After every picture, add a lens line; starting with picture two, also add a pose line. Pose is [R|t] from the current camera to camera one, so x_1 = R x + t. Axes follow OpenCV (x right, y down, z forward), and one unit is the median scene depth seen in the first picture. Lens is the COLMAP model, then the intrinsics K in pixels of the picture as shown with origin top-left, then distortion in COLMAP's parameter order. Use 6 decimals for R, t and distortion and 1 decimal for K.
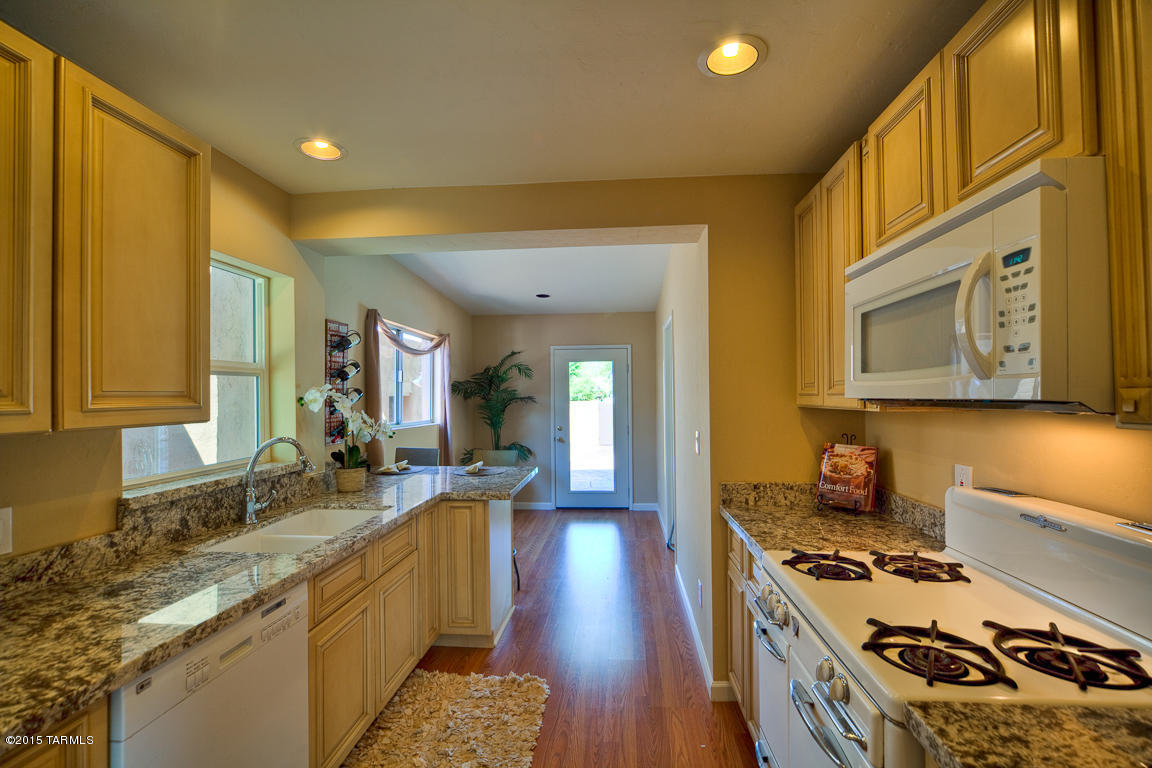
lens RADIAL K [[581.4, 0, 594.0], [0, 581.4, 385.8], [0, 0, 1]] dist [-0.002352, -0.000325]
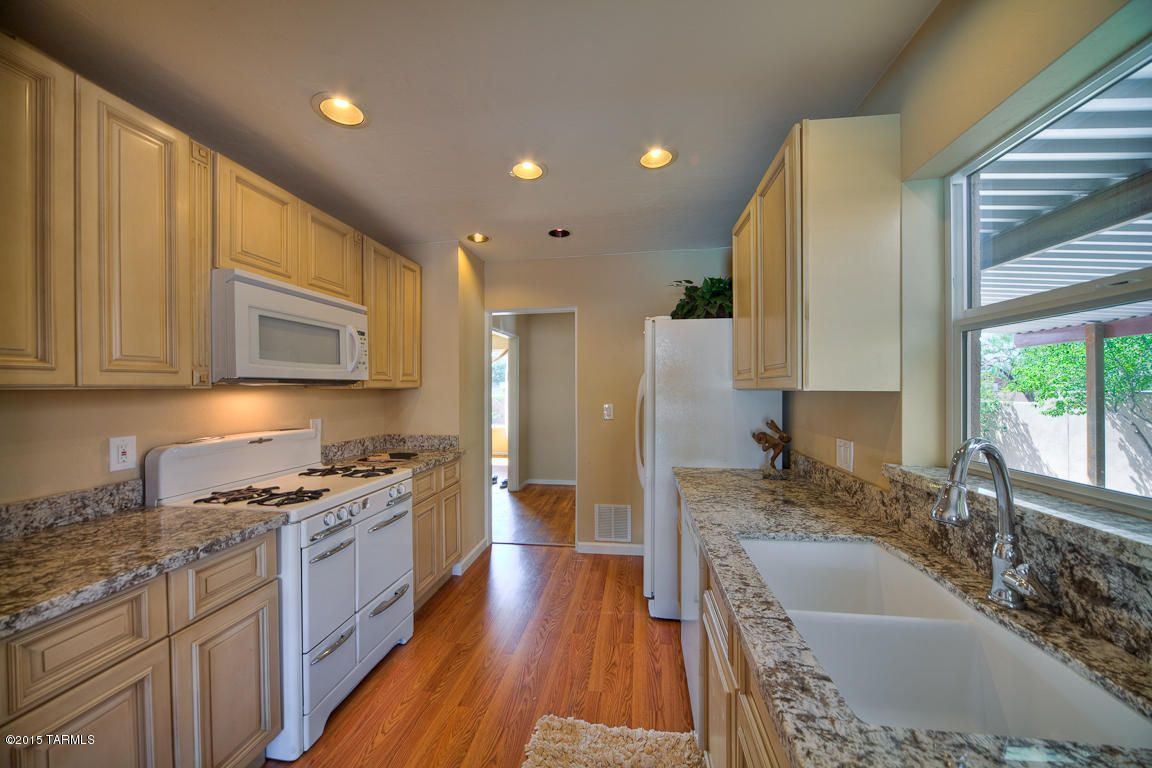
lens RADIAL K [[401.1, 0, 576.0], [0, 401.1, 384.0], [0, 0, 1]] dist [-0.013817, 0.000471]
pose [[-0.997394, 0.014643, 0.070645, -0.285833], [0.013069, 0.999657, -0.022695, 0.057110], [-0.070953, -0.021713, -0.997243, 1.577533]]
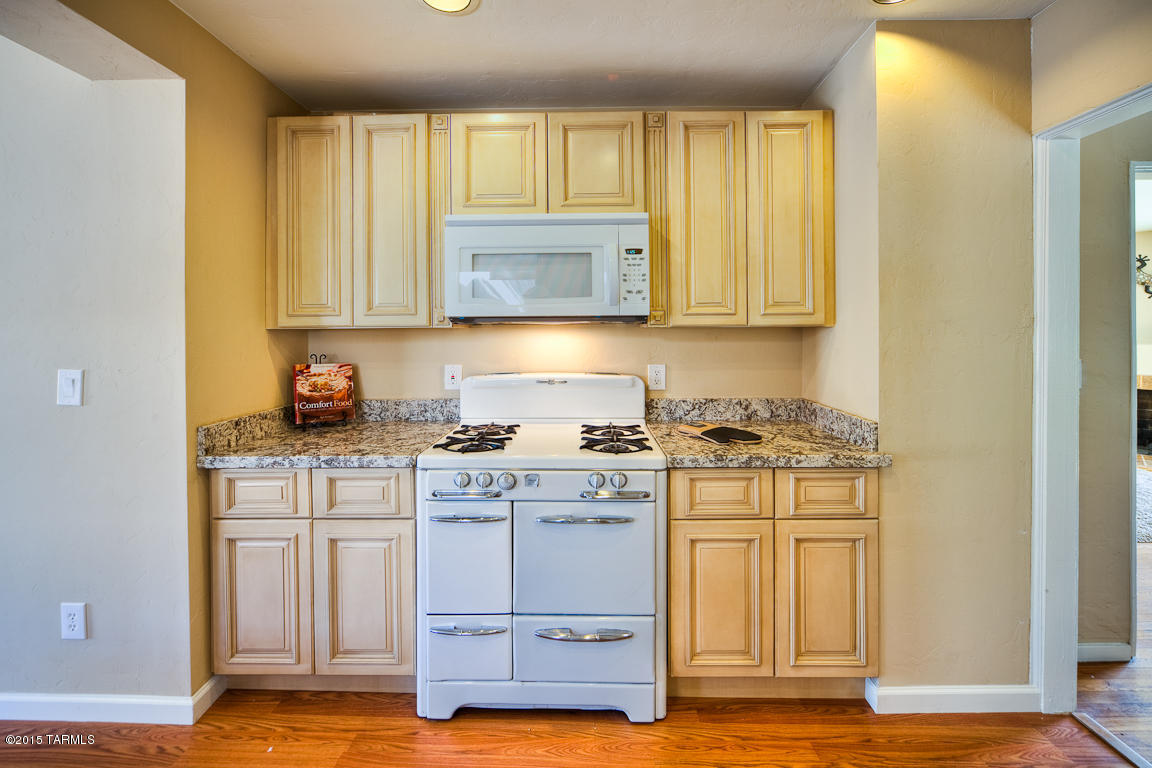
lens RADIAL K [[443.0, 0, 580.0], [0, 443.0, 333.5], [0, 0, 1]] dist [-0.008016, -0.000048]
pose [[-0.074973, 0.007077, 0.997160, -0.495961], [-0.006854, 0.999948, -0.007612, 0.057050], [-0.997162, -0.007405, -0.074921, 0.697404]]
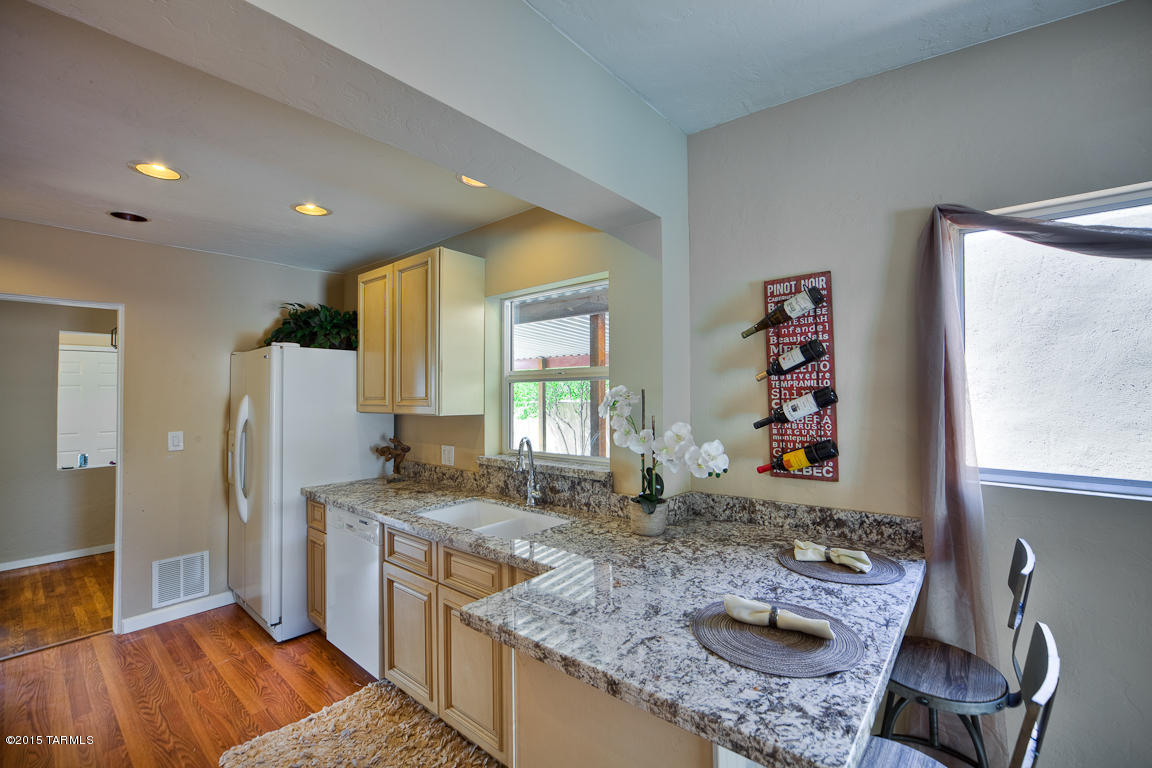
lens RADIAL K [[460.1, 0, 576.0], [0, 460.1, 384.0], [0, 0, 1]] dist [-0.001763, -0.000097]
pose [[-0.595311, -0.006178, -0.803472, 0.135824], [0.023656, 0.999402, -0.025213, 0.014188], [0.803147, -0.034016, -0.594809, 1.897004]]
